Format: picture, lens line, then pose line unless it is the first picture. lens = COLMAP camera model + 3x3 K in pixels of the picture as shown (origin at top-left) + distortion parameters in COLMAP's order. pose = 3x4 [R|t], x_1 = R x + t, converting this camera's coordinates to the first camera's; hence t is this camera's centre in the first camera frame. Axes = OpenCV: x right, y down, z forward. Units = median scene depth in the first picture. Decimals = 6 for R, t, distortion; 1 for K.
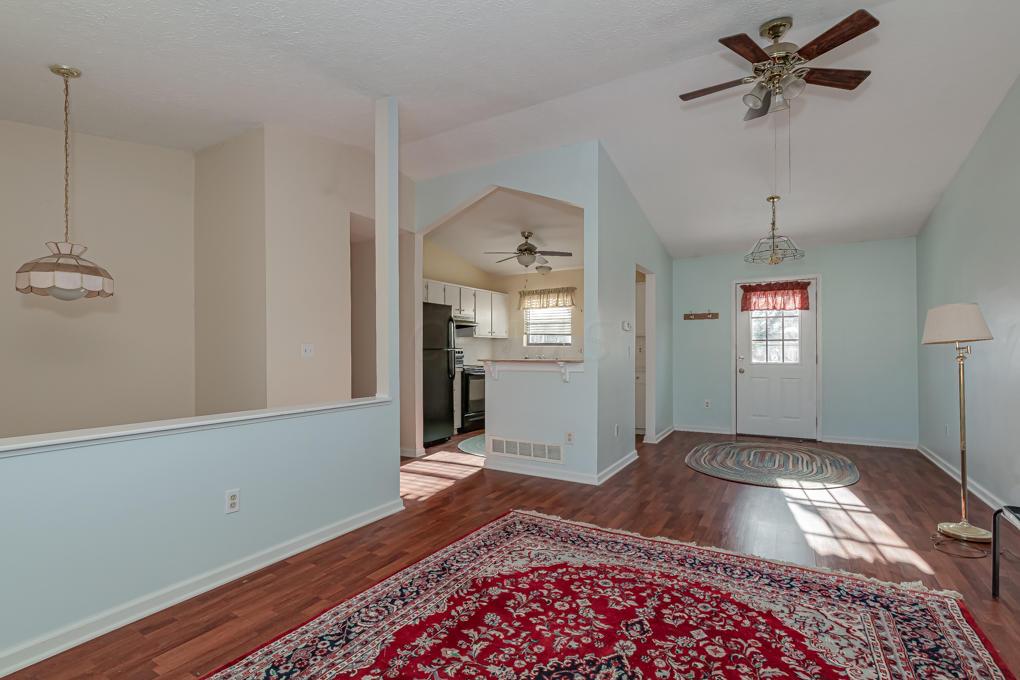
lens RADIAL K [[484.2, 0, 507.1], [0, 484.2, 348.0], [0, 0, 1]] dist [0.016965, 0.000131]
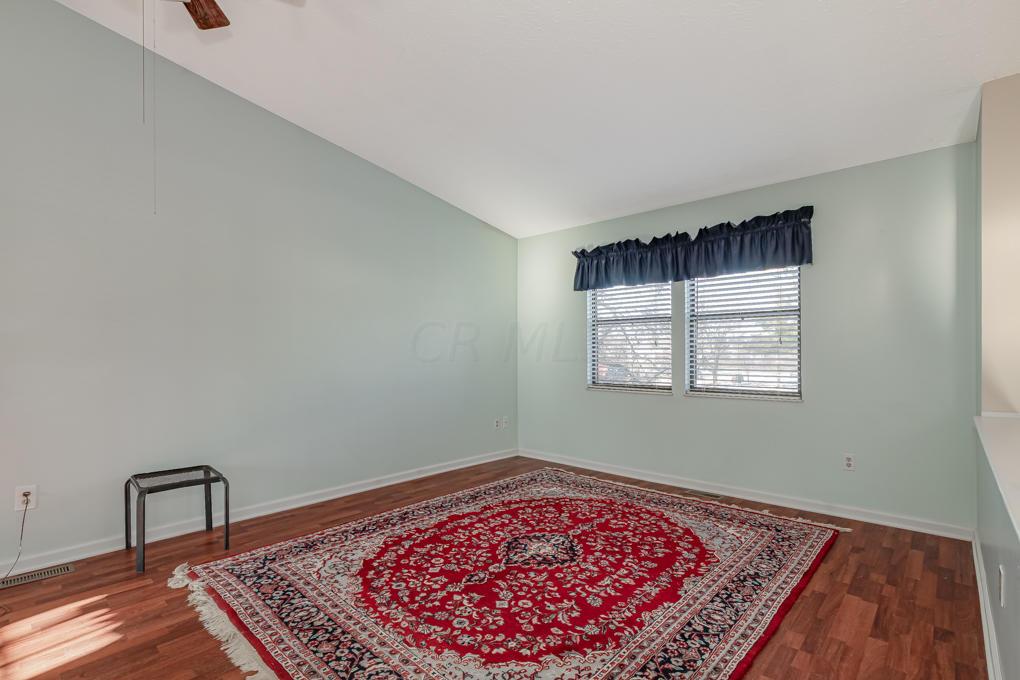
lens RADIAL K [[484.2, 0, 508.4], [0, 484.2, 345.9], [0, 0, 1]] dist [0.016965, 0.000131]
pose [[-0.977641, 0.003746, 0.210250, -0.066551], [0.001380, 0.999934, -0.011402, 0.002256], [-0.210279, -0.010857, -0.977581, 1.927437]]
